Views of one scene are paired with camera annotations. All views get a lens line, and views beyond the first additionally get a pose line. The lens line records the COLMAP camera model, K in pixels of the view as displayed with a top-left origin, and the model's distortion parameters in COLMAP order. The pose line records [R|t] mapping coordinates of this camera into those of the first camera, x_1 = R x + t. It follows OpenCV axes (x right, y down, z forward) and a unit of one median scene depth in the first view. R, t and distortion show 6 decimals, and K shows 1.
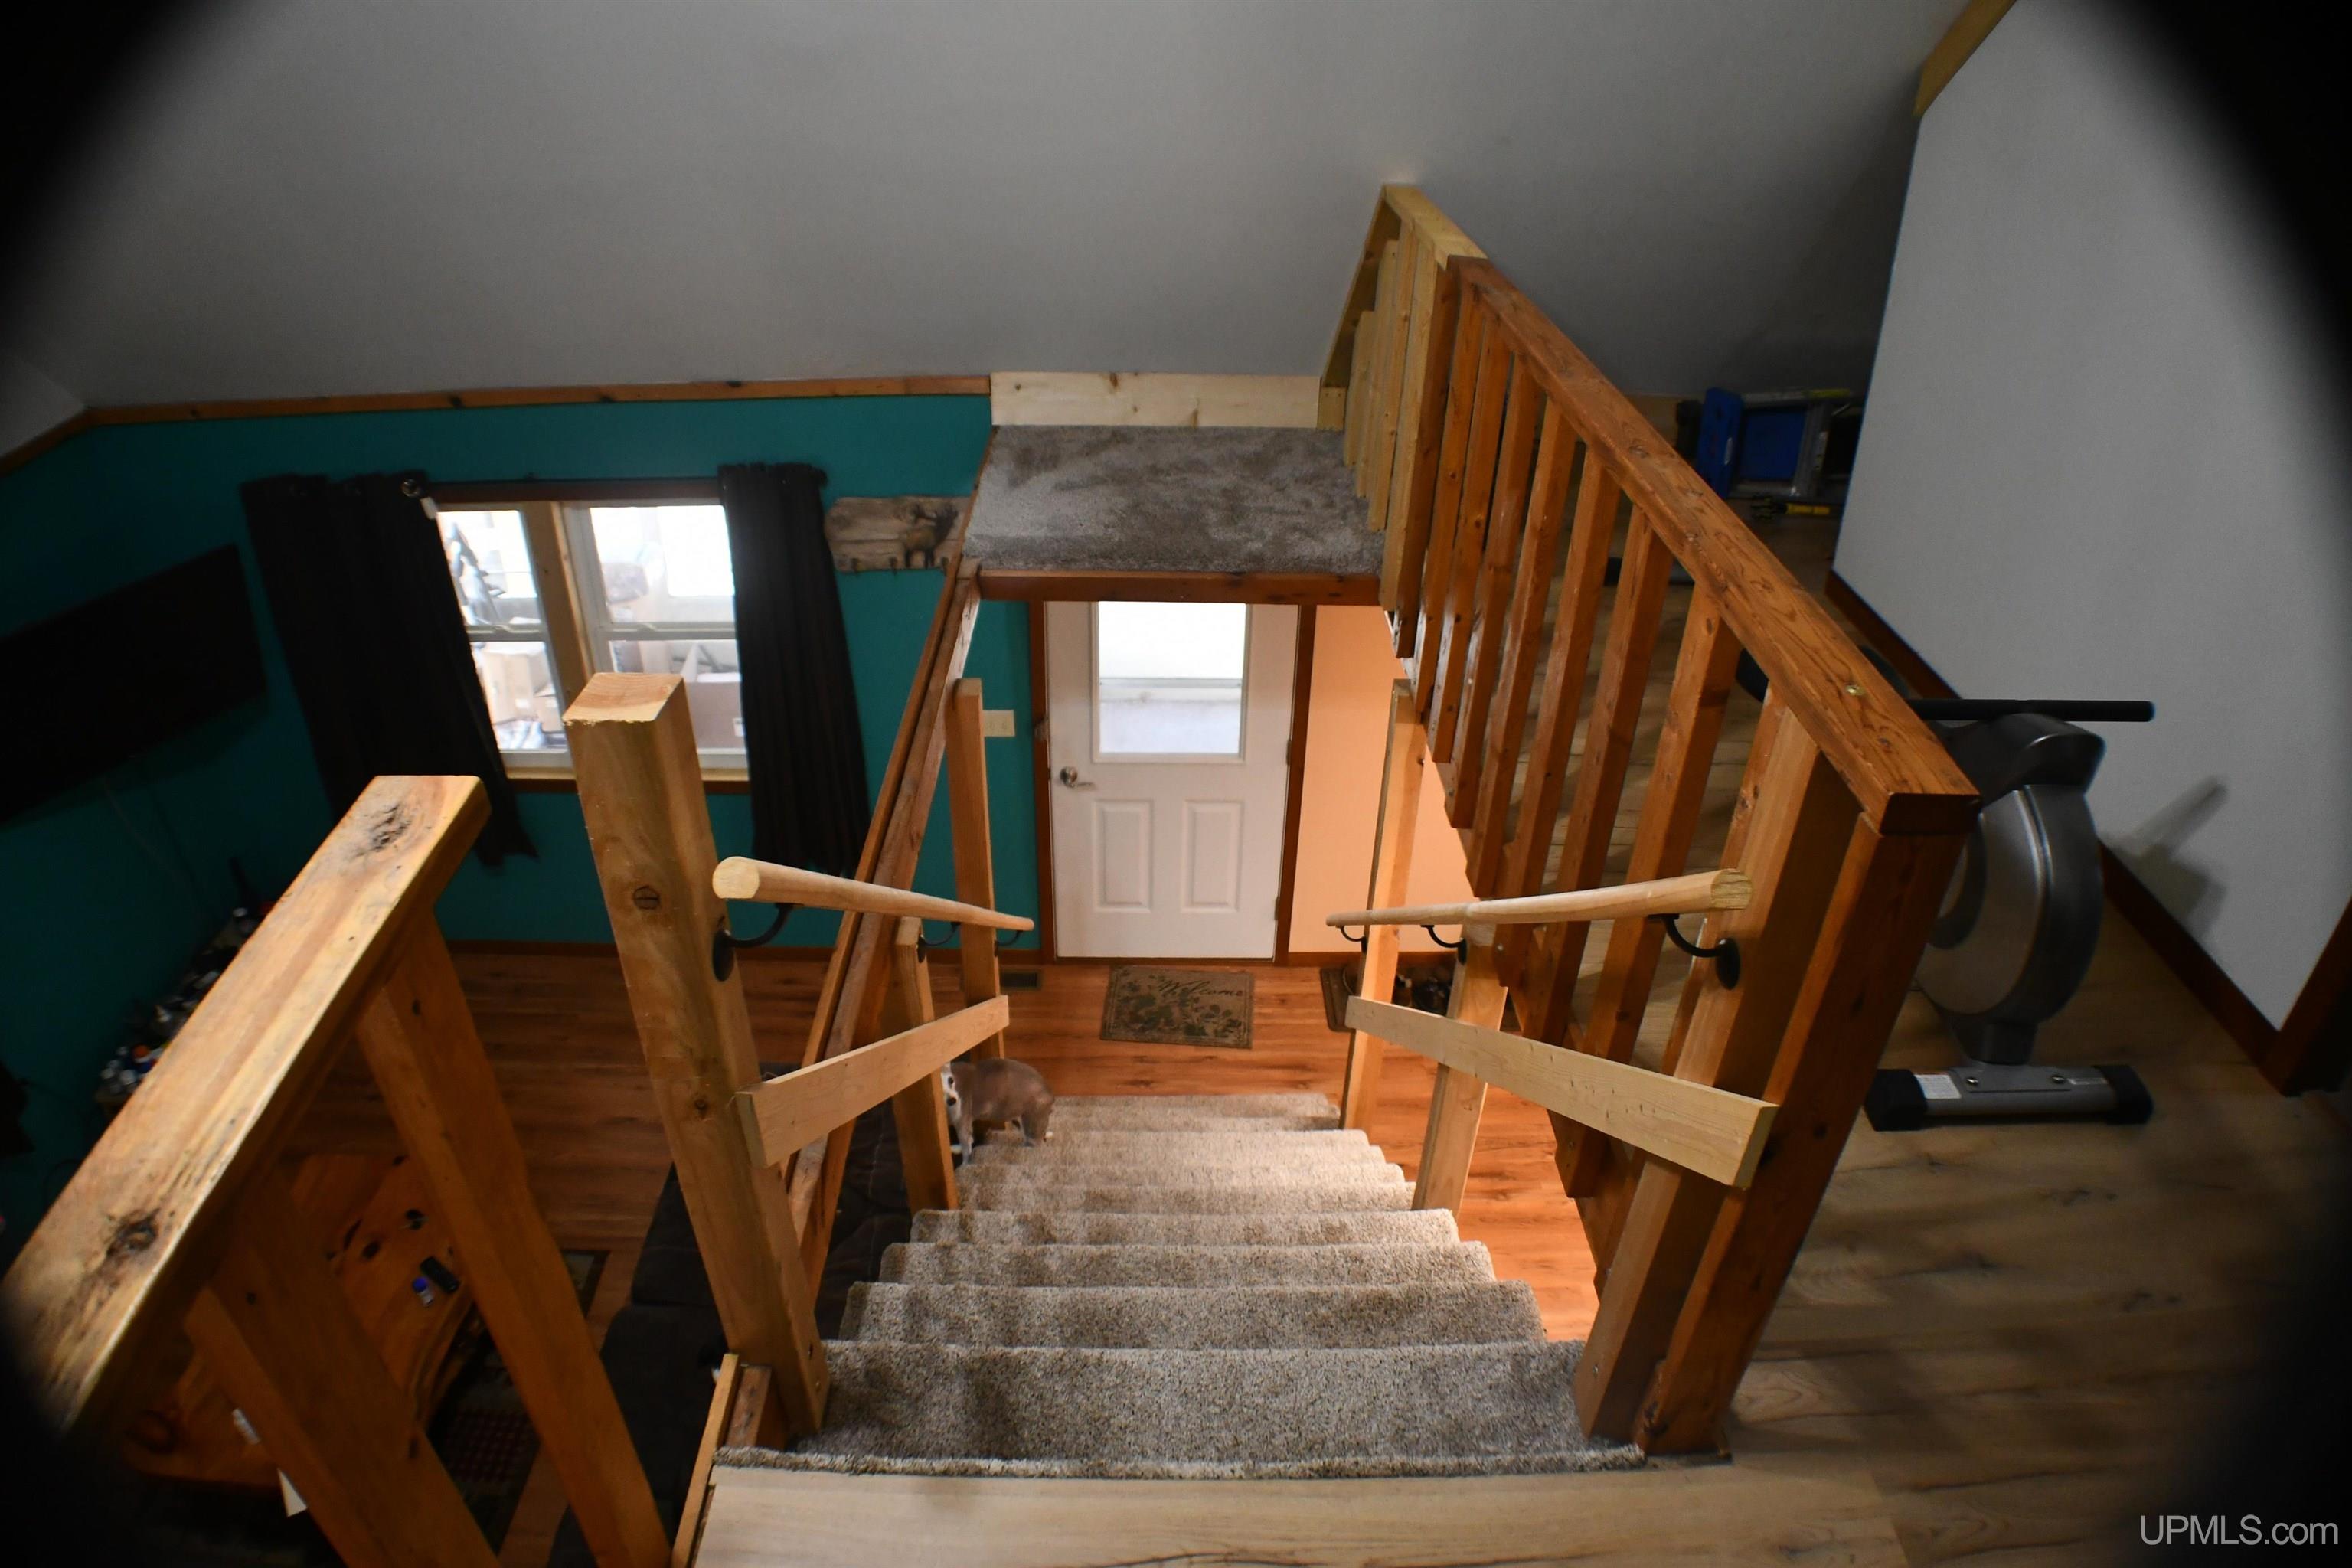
lens RADIAL K [[1372.2, 0, 1181.4], [0, 1372.2, 803.8], [0, 0, 1]] dist [-0.153864, 0.030401]
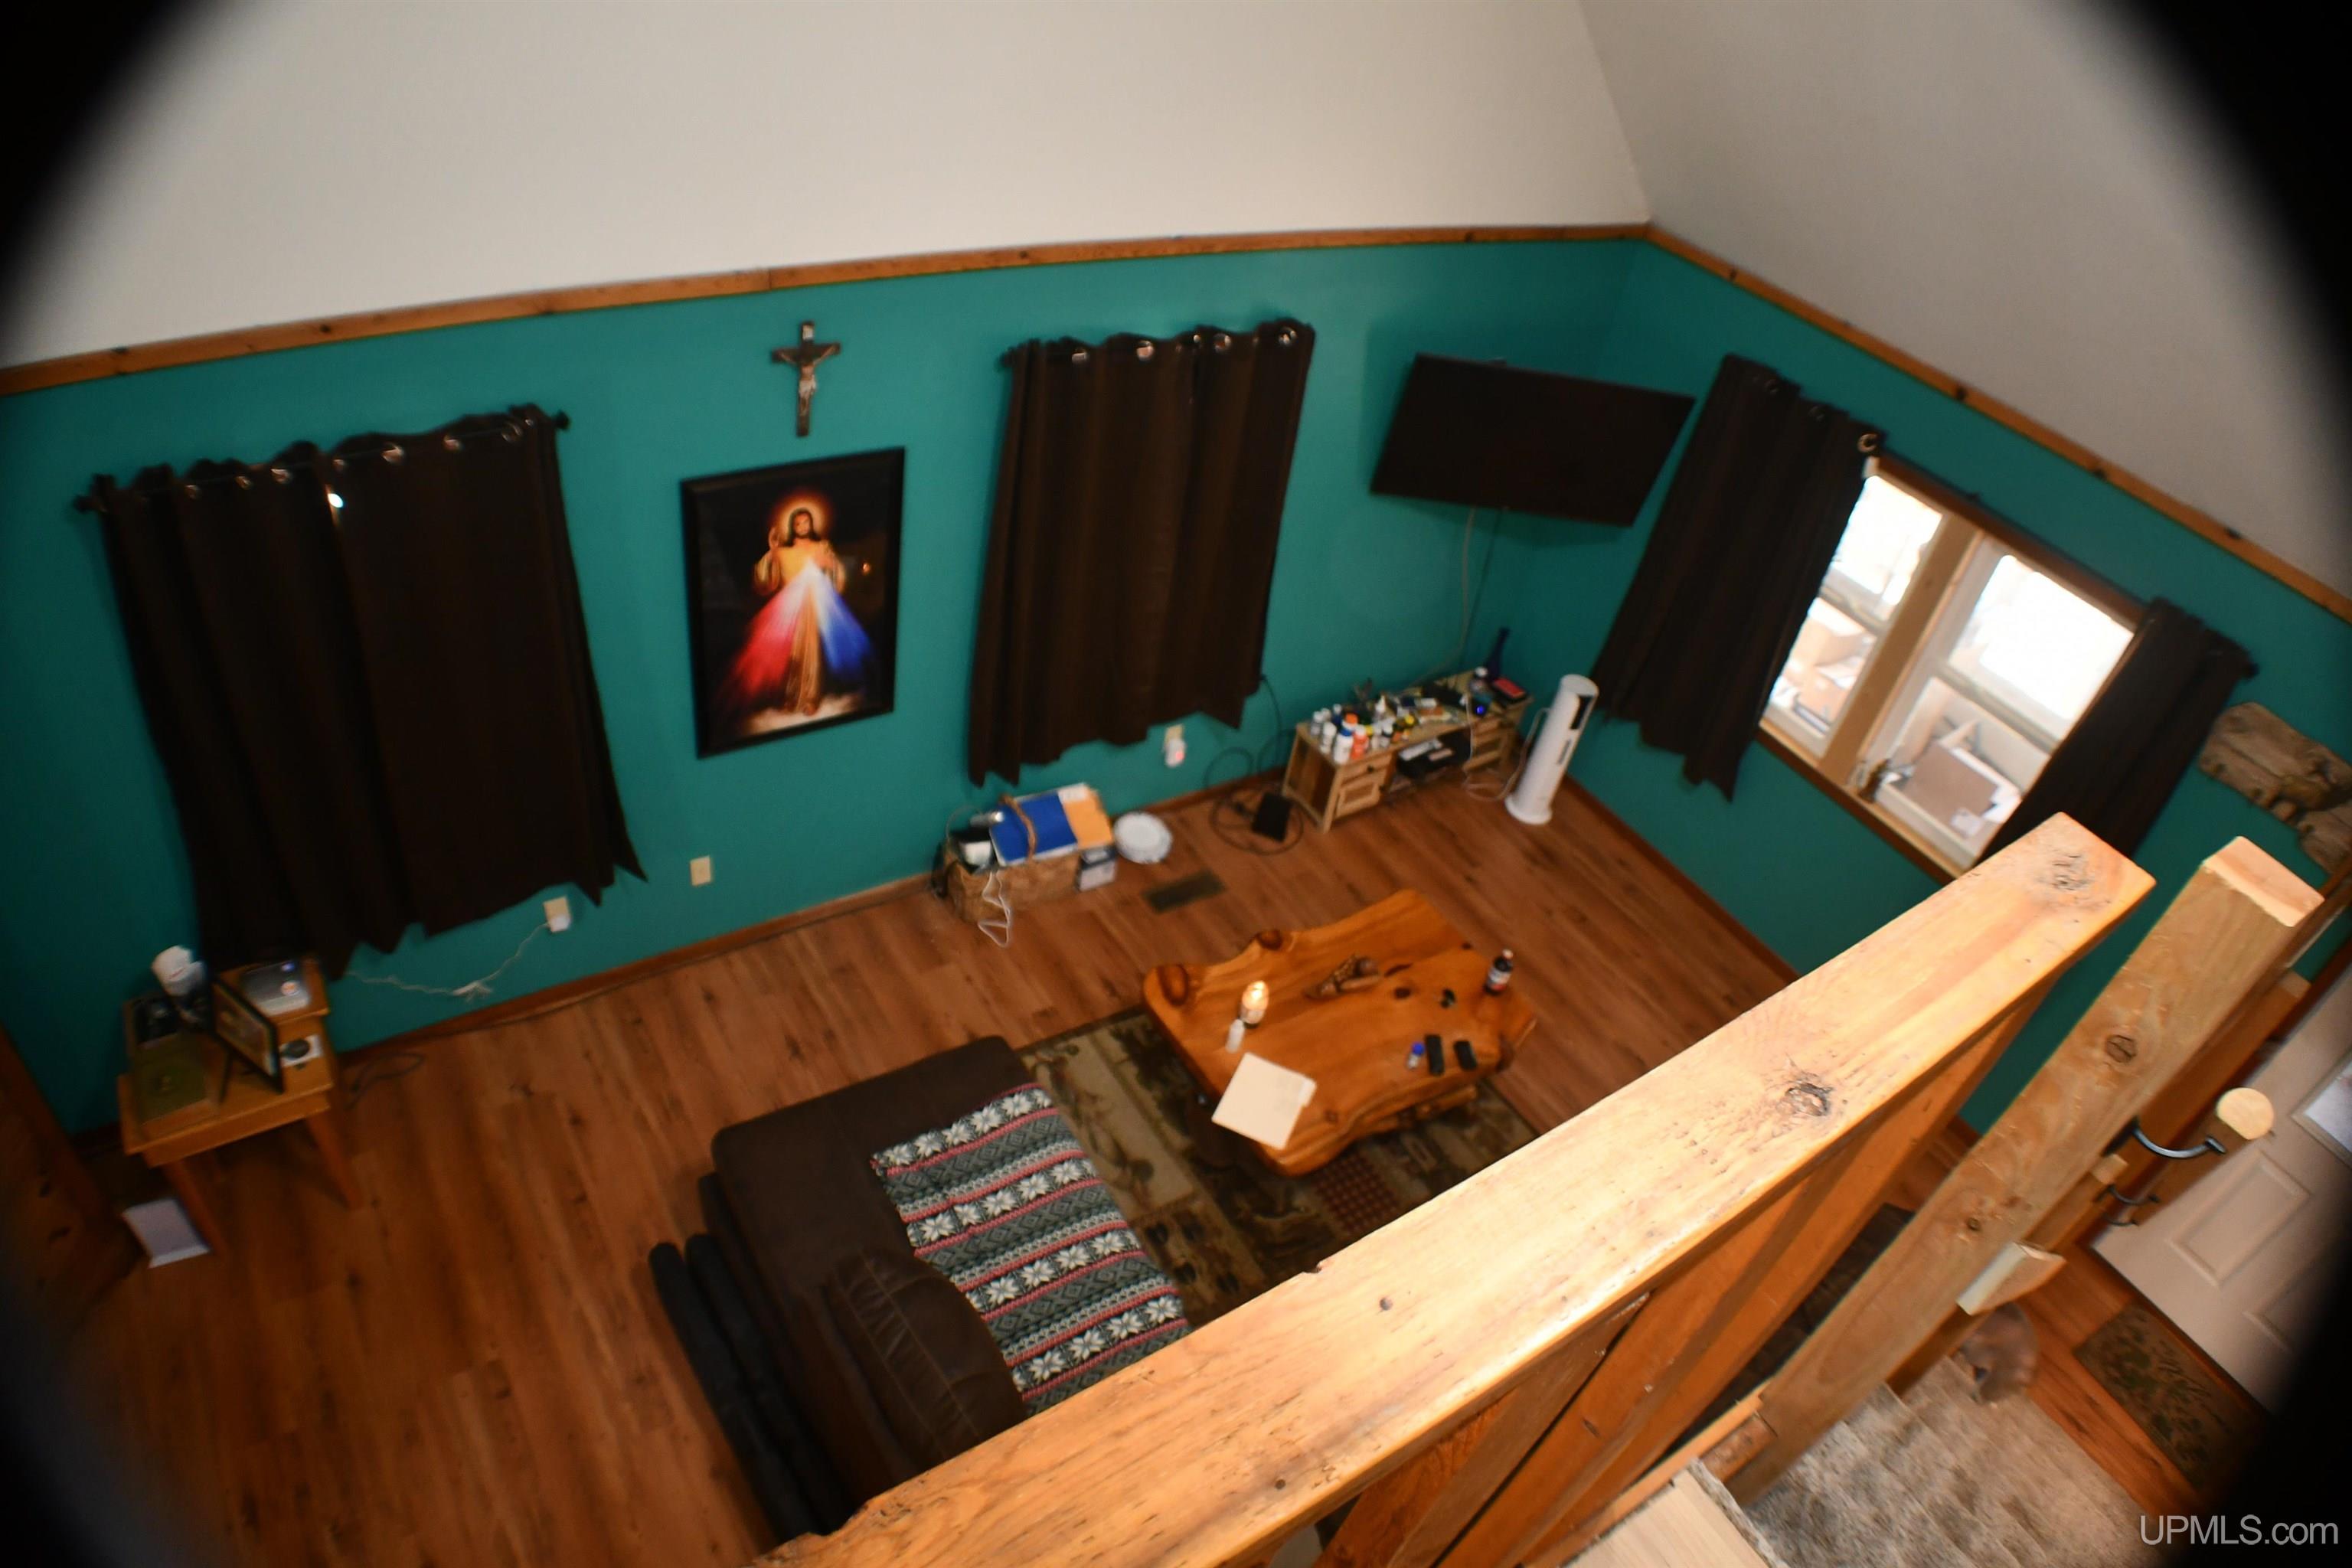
lens RADIAL K [[1372.2, 0, 1181.4], [0, 1372.2, 803.8], [0, 0, 1]] dist [-0.153864, 0.030401]
pose [[0.532970, 0.590745, -0.605775, -0.095364], [-0.576586, 0.777540, 0.250959, 0.028896], [0.619267, 0.215528, 0.755021, -0.041313]]
